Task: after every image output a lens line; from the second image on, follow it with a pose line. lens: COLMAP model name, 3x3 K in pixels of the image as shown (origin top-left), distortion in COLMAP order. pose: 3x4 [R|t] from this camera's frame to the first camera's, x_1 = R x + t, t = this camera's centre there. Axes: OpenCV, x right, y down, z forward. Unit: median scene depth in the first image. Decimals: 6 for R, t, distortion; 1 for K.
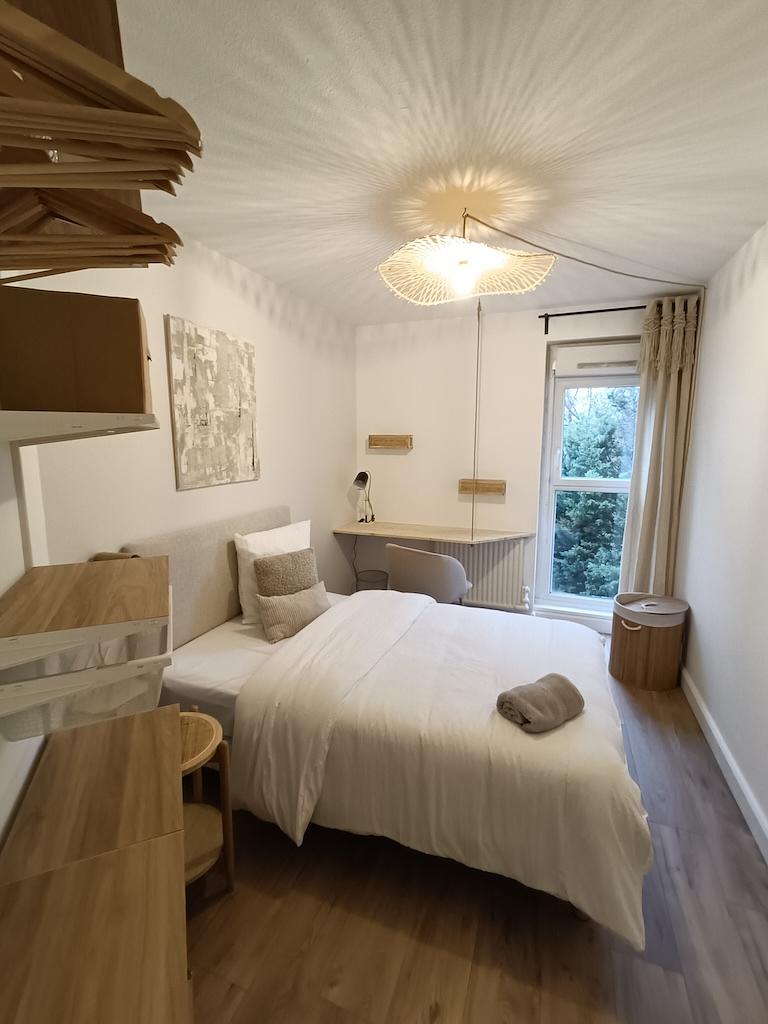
lens RADIAL K [[468.6, 0, 379.7], [0, 468.6, 513.9], [0, 0, 1]] dist [-0.000604, 0.000036]
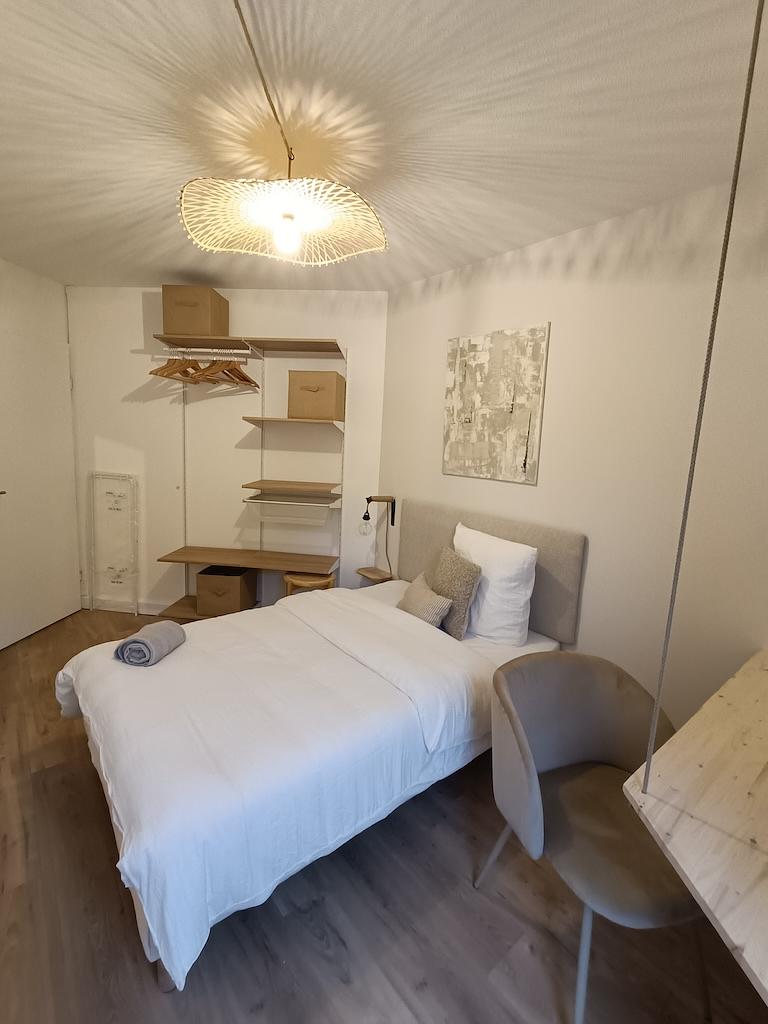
lens RADIAL K [[468.6, 0, 379.8], [0, 468.6, 504.0], [0, 0, 1]] dist [-0.000604, 0.000036]
pose [[-0.499621, 0.114942, -0.858584, 0.718707], [-0.173587, 0.957768, 0.229232, -0.218169], [0.848673, 0.263569, -0.458569, 1.358911]]
